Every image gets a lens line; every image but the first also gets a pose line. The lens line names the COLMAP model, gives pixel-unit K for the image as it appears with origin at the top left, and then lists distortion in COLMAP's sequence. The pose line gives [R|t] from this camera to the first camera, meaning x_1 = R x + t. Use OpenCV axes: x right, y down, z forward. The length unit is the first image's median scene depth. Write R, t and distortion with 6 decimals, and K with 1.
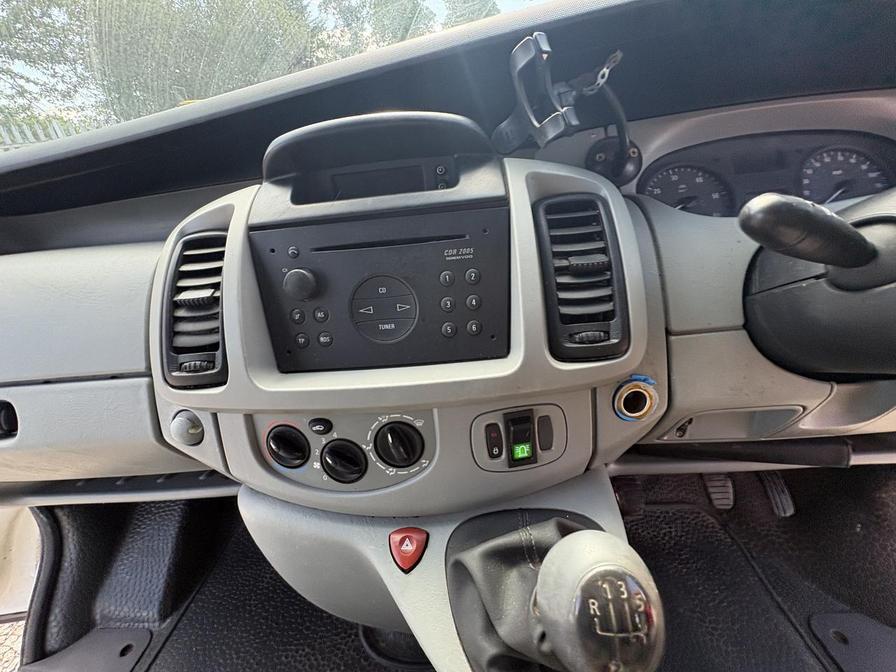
lens RADIAL K [[357.4, 0, 450.1], [0, 357.4, 330.6], [0, 0, 1]] dist [0.003691, -0.001191]
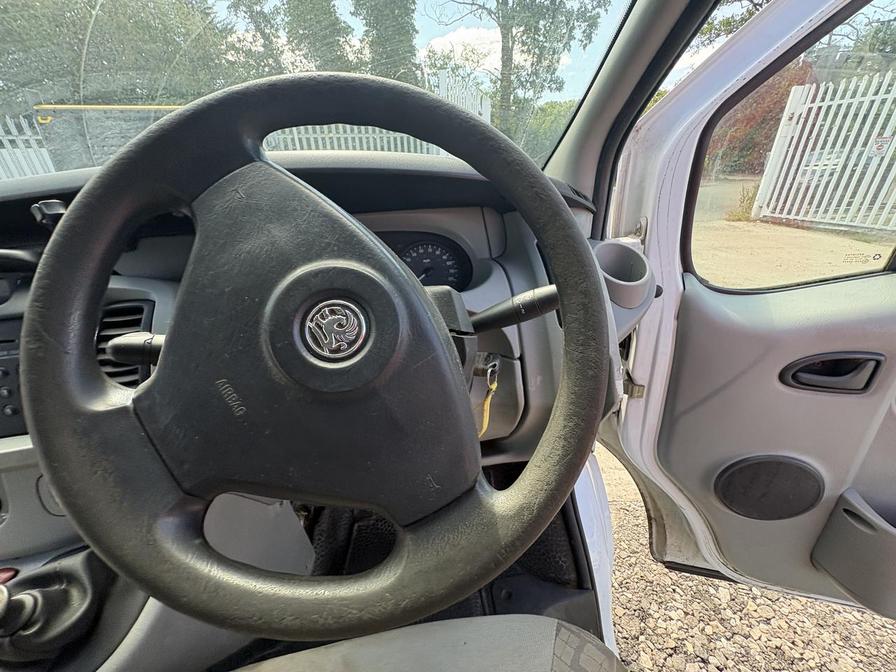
lens RADIAL K [[357.4, 0, 447.4], [0, 357.4, 340.2], [0, 0, 1]] dist [0.003691, -0.001191]
pose [[0.985408, -0.044299, 0.164344, 1.252488], [0.046323, 0.998890, -0.008504, -0.164762], [-0.163785, 0.015993, 0.986366, -0.496353]]
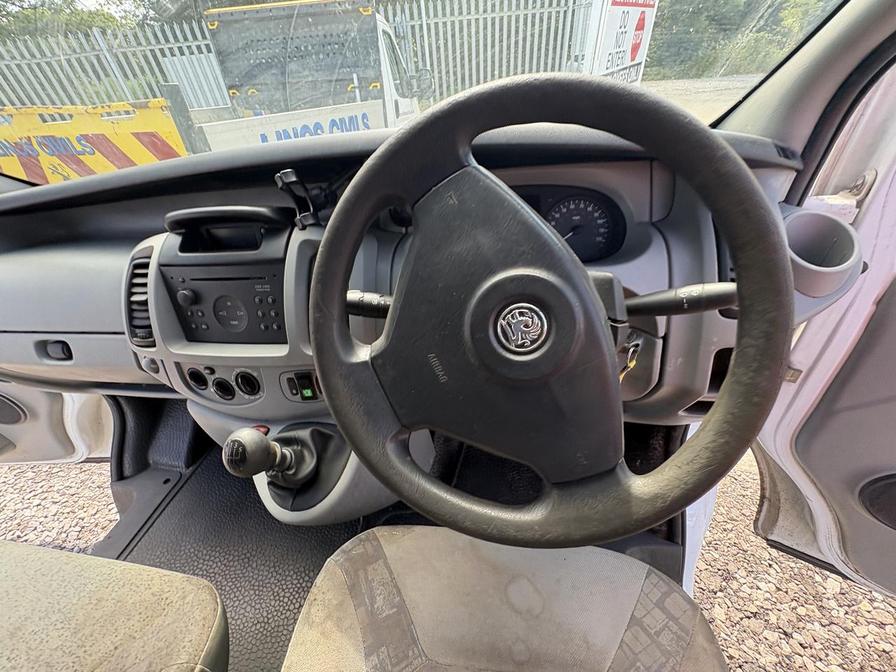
lens RADIAL K [[357.4, 0, 445.0], [0, 357.4, 334.5], [0, 0, 1]] dist [0.003691, -0.001191]
pose [[0.990985, 0.073041, -0.112313, 1.054083], [-0.047796, 0.975897, 0.212935, -0.375213], [0.125159, -0.205647, 0.970590, -0.630153]]
